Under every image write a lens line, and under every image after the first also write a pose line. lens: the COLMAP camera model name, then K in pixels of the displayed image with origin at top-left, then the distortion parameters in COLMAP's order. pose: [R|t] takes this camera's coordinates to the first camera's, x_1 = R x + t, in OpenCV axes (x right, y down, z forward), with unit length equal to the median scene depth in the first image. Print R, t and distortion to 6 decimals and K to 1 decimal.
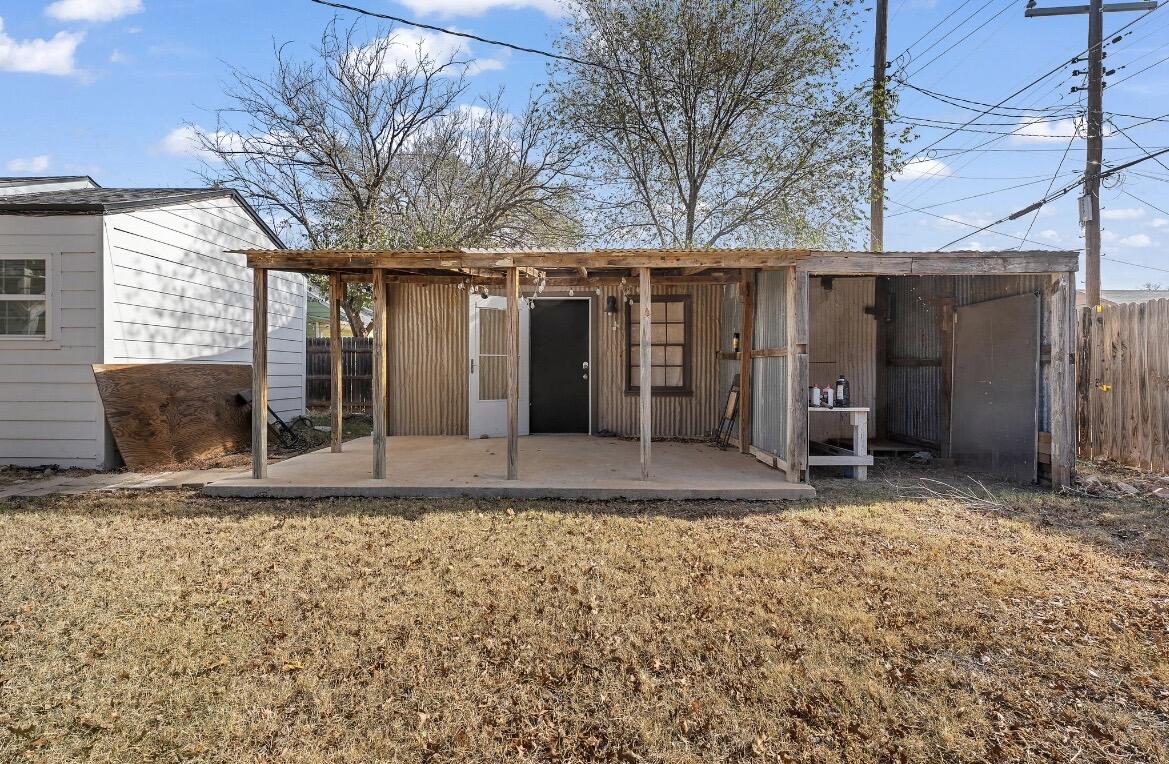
lens RADIAL K [[520.6, 0, 585.2], [0, 520.6, 374.3], [0, 0, 1]] dist [-0.002264, -0.000824]
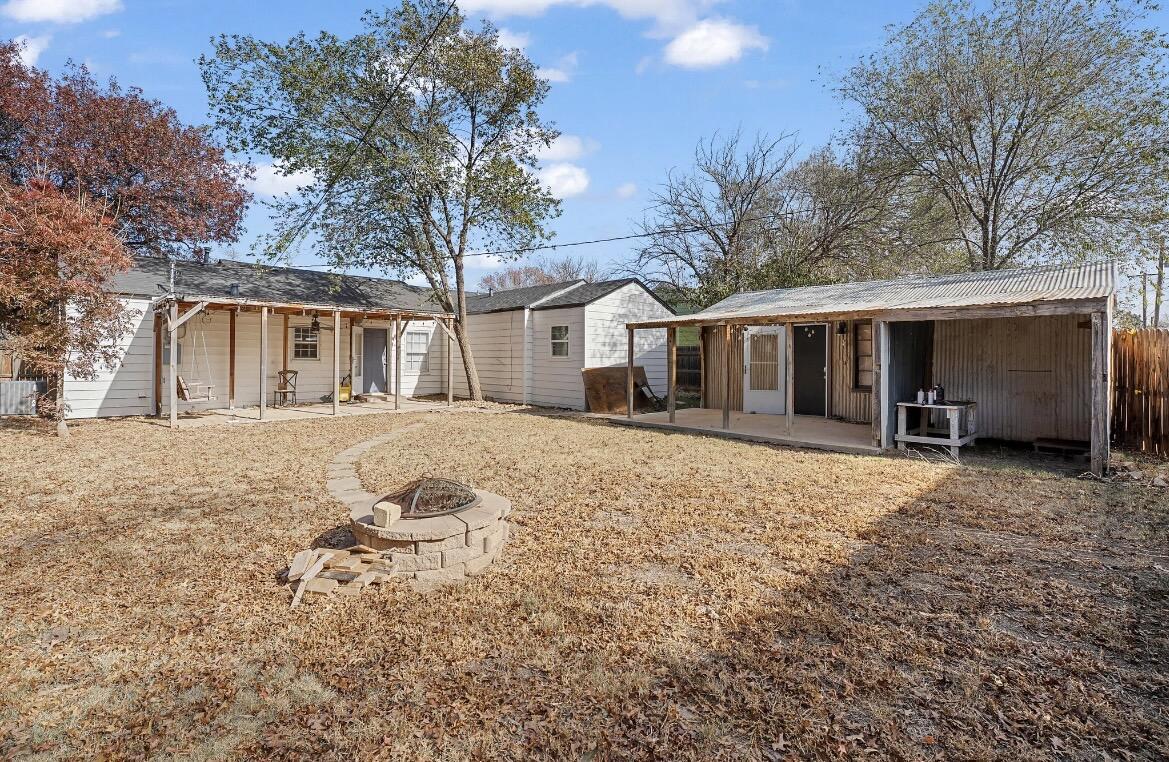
lens RADIAL K [[520.6, 0, 585.2], [0, 520.6, 373.3], [0, 0, 1]] dist [-0.002264, -0.000824]
pose [[0.709758, 0.022339, -0.704092, 0.664512], [-0.008165, 0.999691, 0.023487, -0.043785], [0.704399, -0.010921, 0.709721, -0.612630]]
